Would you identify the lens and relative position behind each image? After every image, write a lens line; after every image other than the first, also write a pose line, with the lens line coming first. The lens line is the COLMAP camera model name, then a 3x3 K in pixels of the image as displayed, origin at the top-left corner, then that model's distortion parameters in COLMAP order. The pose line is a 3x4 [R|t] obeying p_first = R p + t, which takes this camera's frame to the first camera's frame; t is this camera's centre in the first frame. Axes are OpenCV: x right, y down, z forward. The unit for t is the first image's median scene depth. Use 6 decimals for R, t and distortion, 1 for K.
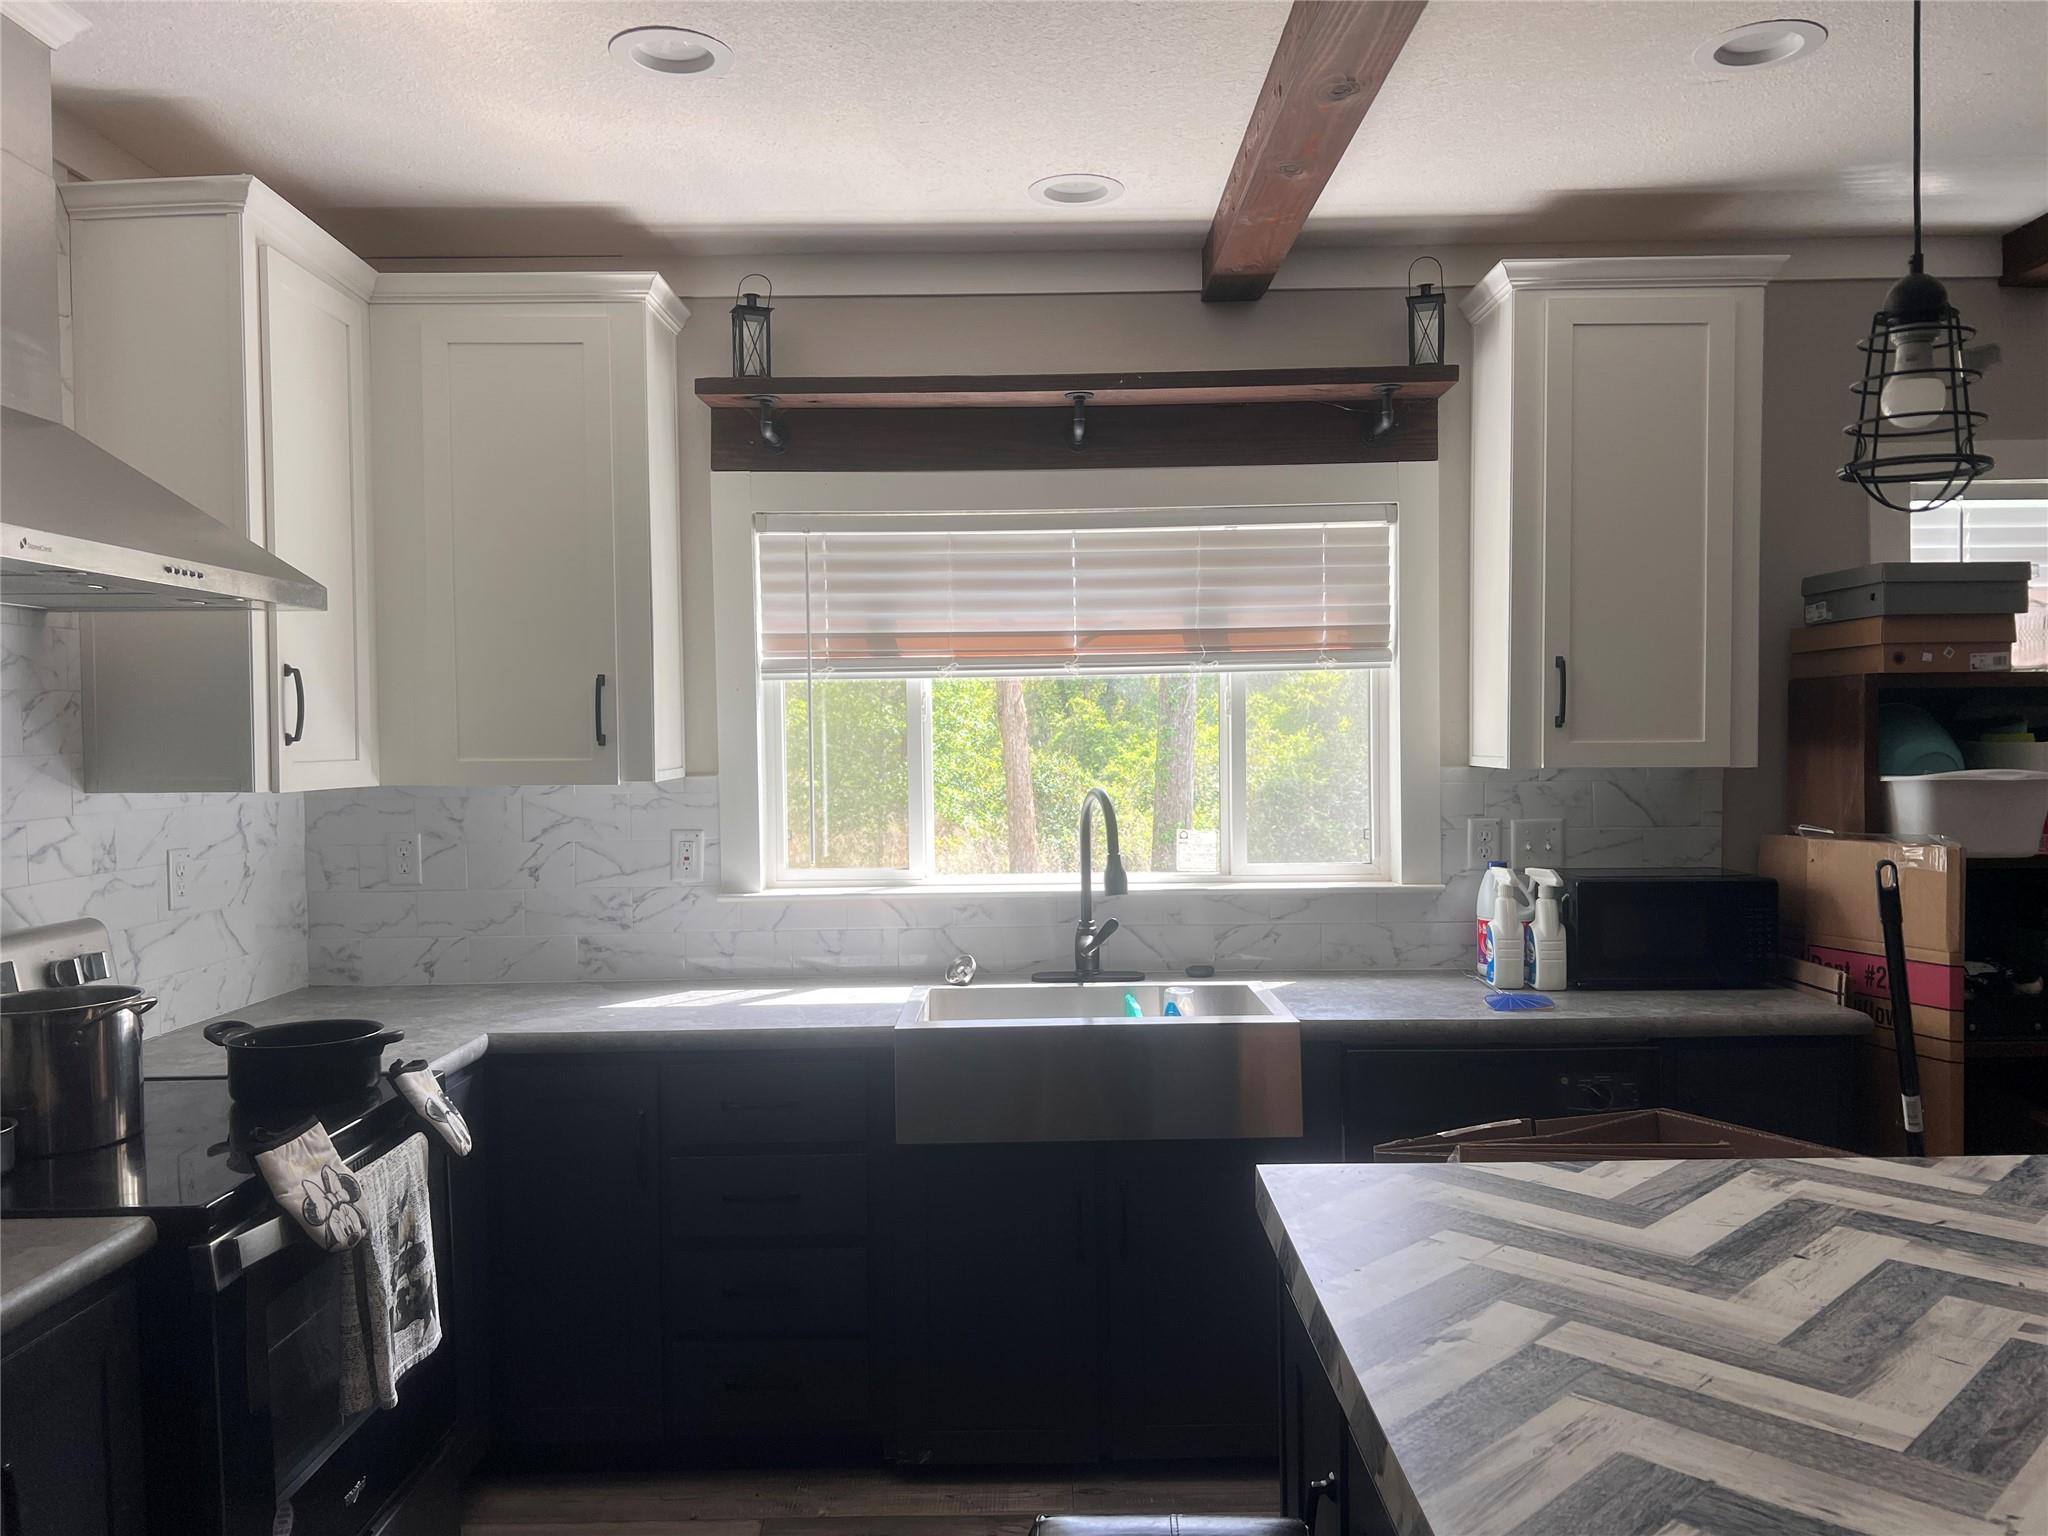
lens RADIAL K [[1530.2, 0, 1024.0], [0, 1530.2, 768.0], [0, 0, 1]] dist [0.075545, -0.102085]
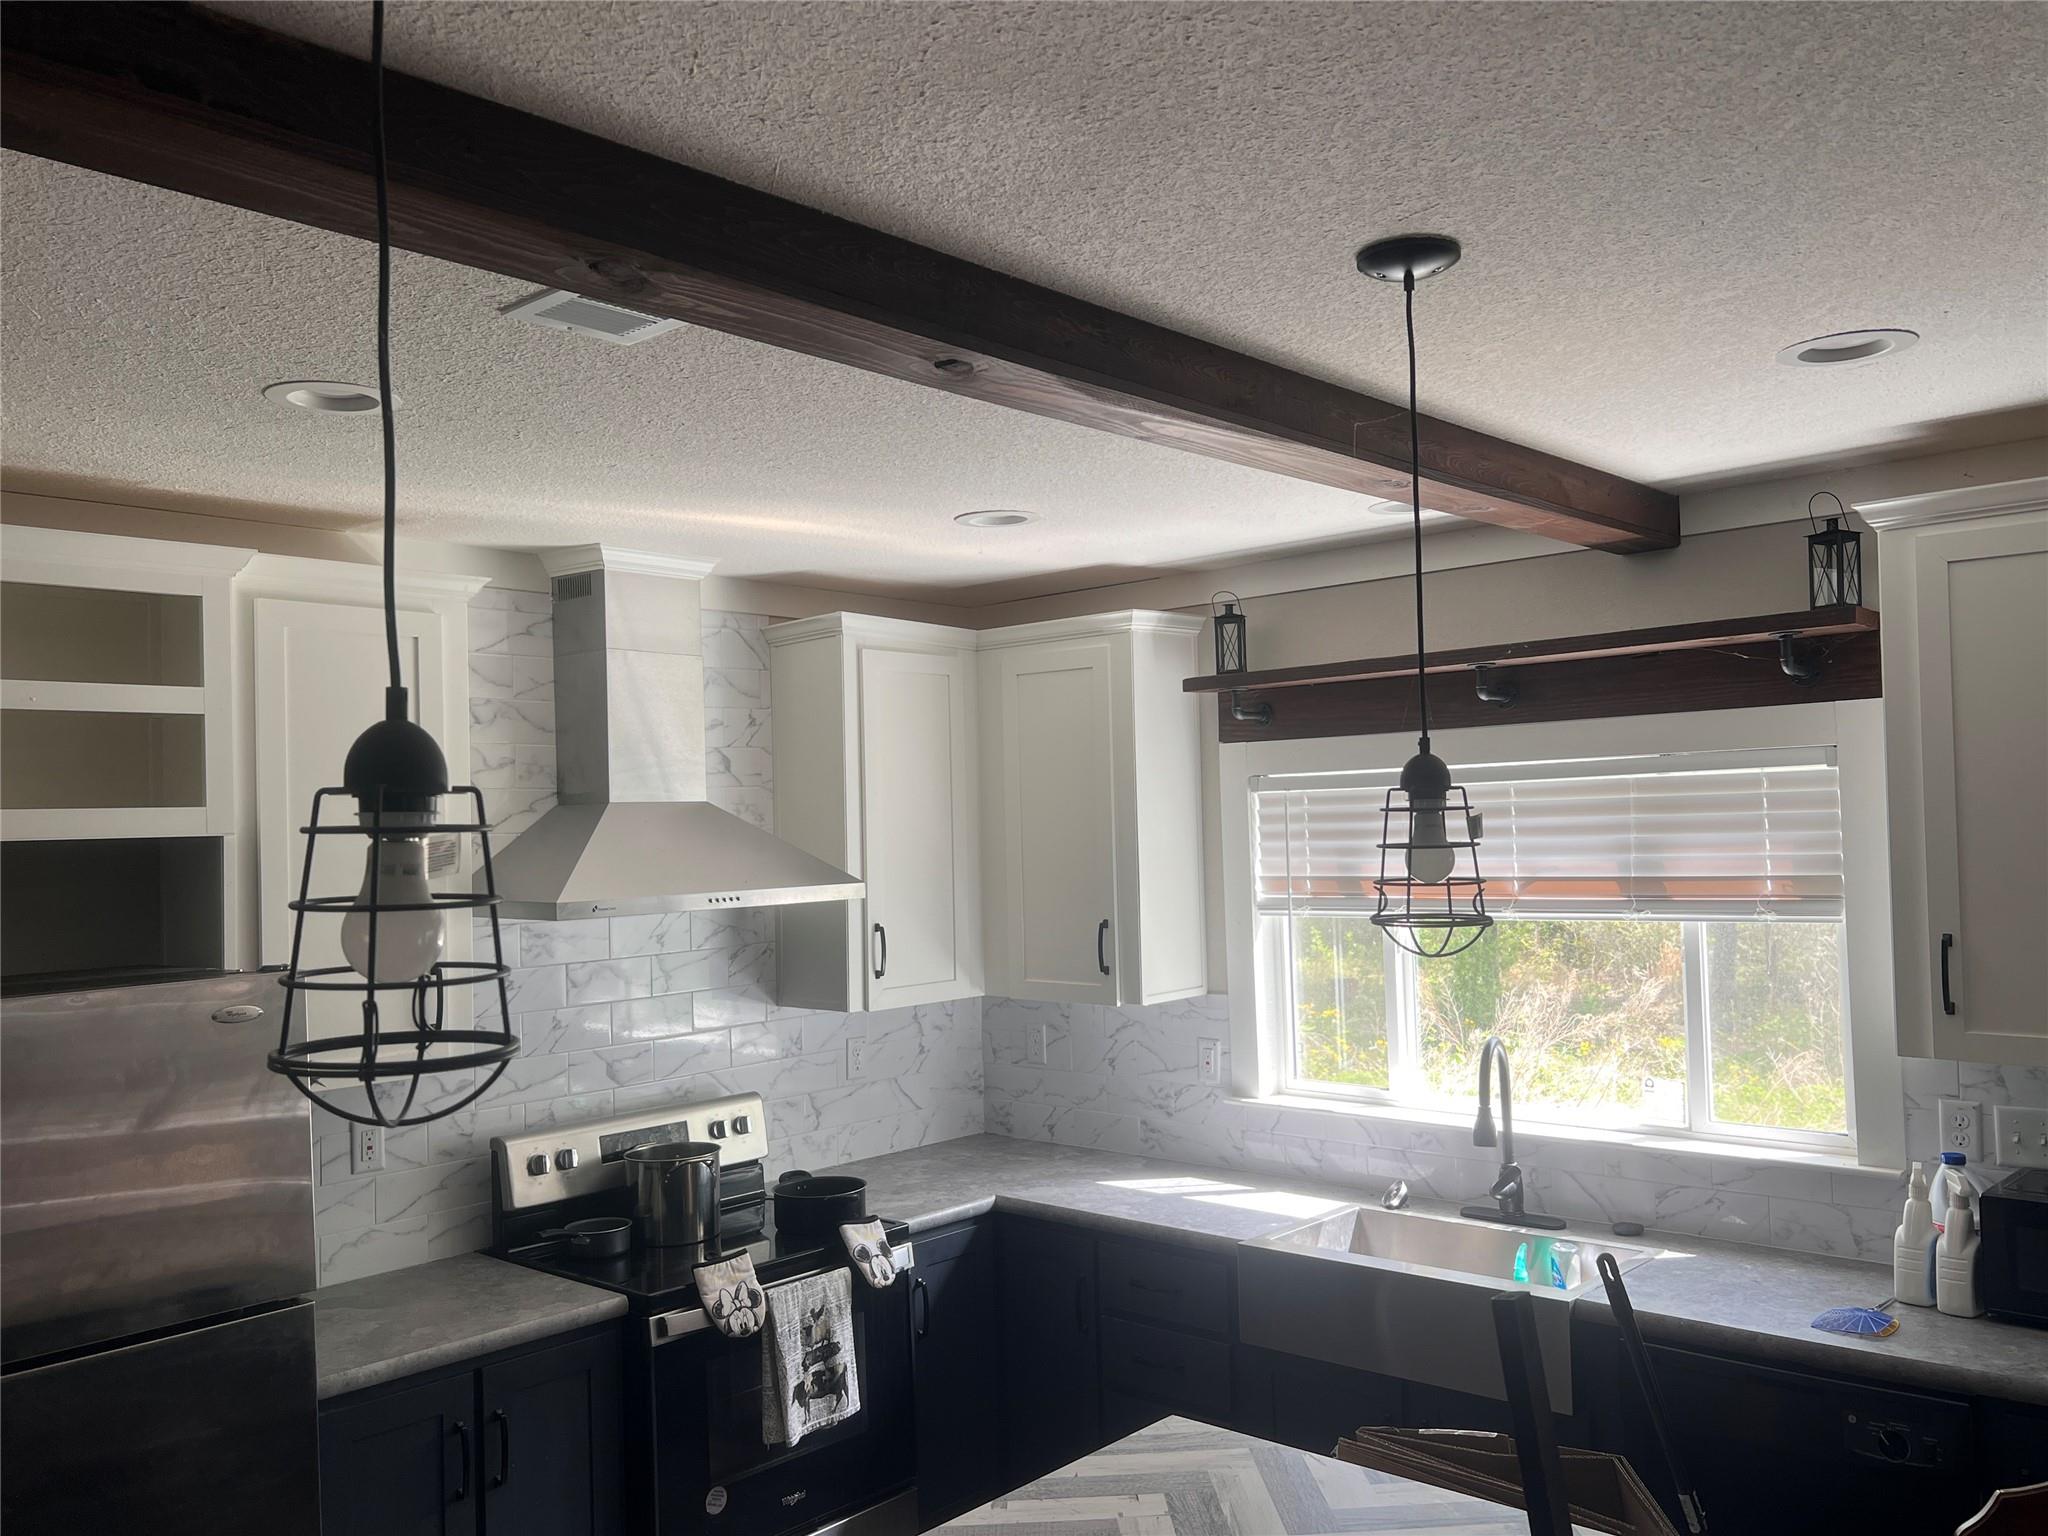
lens RADIAL K [[1593.2, 0, 1024.0], [0, 1593.2, 768.0], [0, 0, 1]] dist [0.119650, -0.221908]
pose [[0.741269, -0.034581, -0.670316, 0.550090], [0.003634, 0.998864, -0.047512, -0.118952], [0.671198, 0.032783, 0.740553, -0.039285]]
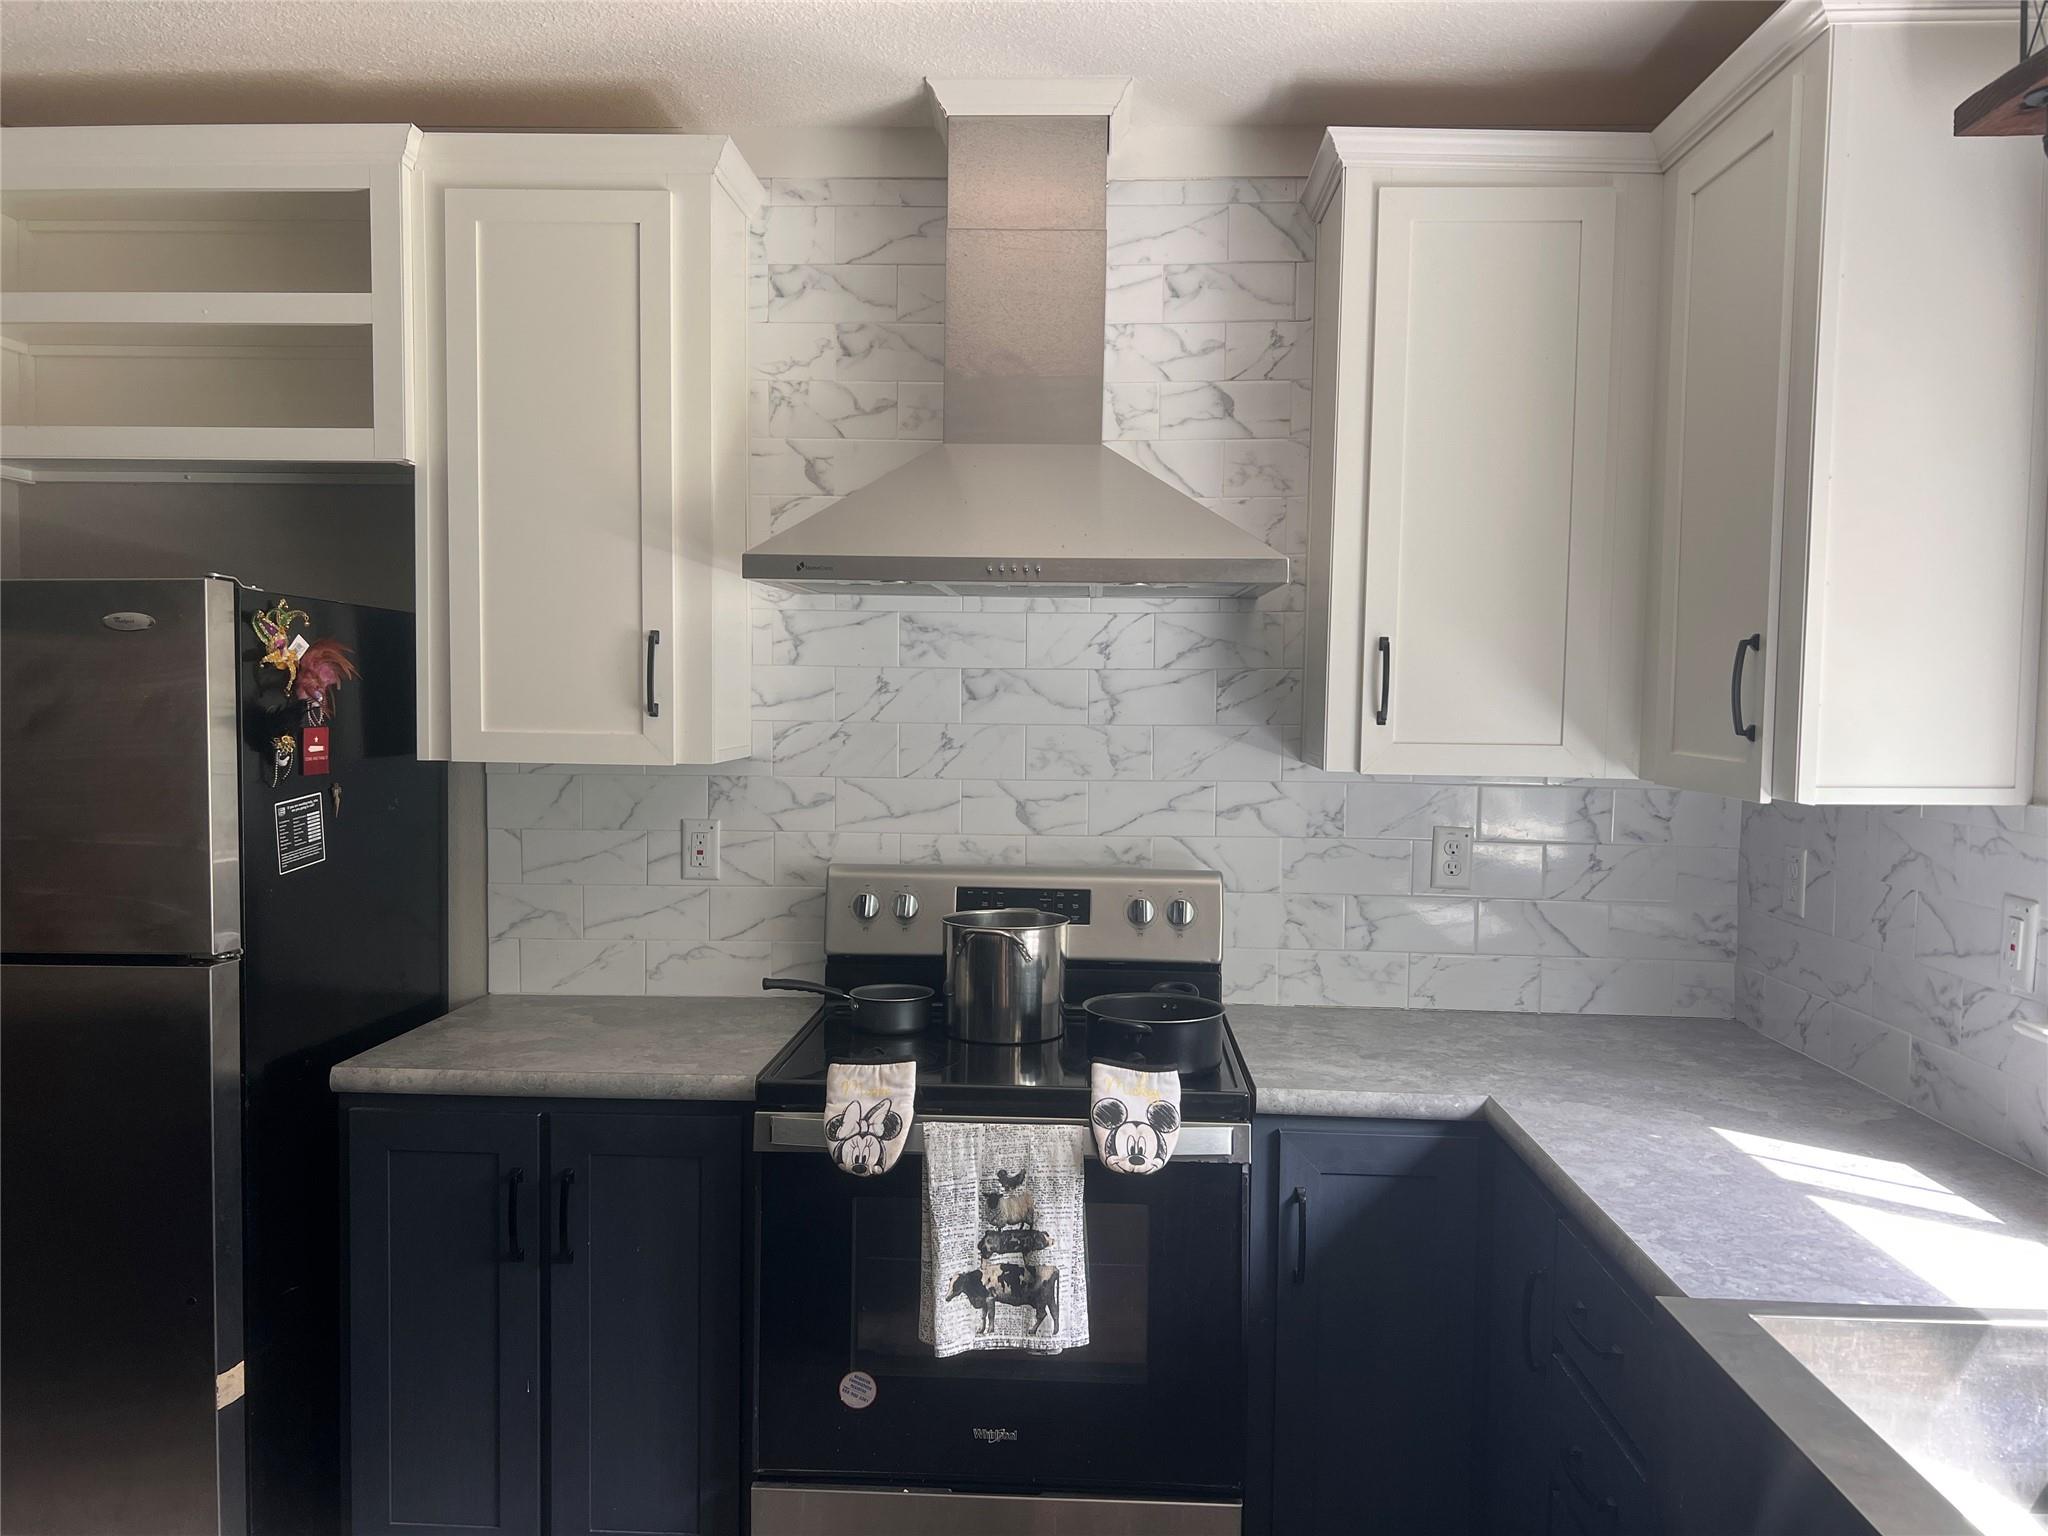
lens RADIAL K [[1526.6, 0, 1056.5], [0, 1526.6, 766.4], [0, 0, 1]] dist [0.084912, -0.119352]
pose [[-0.031646, 0.058546, -0.997783, 0.379467], [-0.035451, 0.997589, 0.059659, -0.031117], [0.998870, 0.037261, -0.029494, 0.690302]]
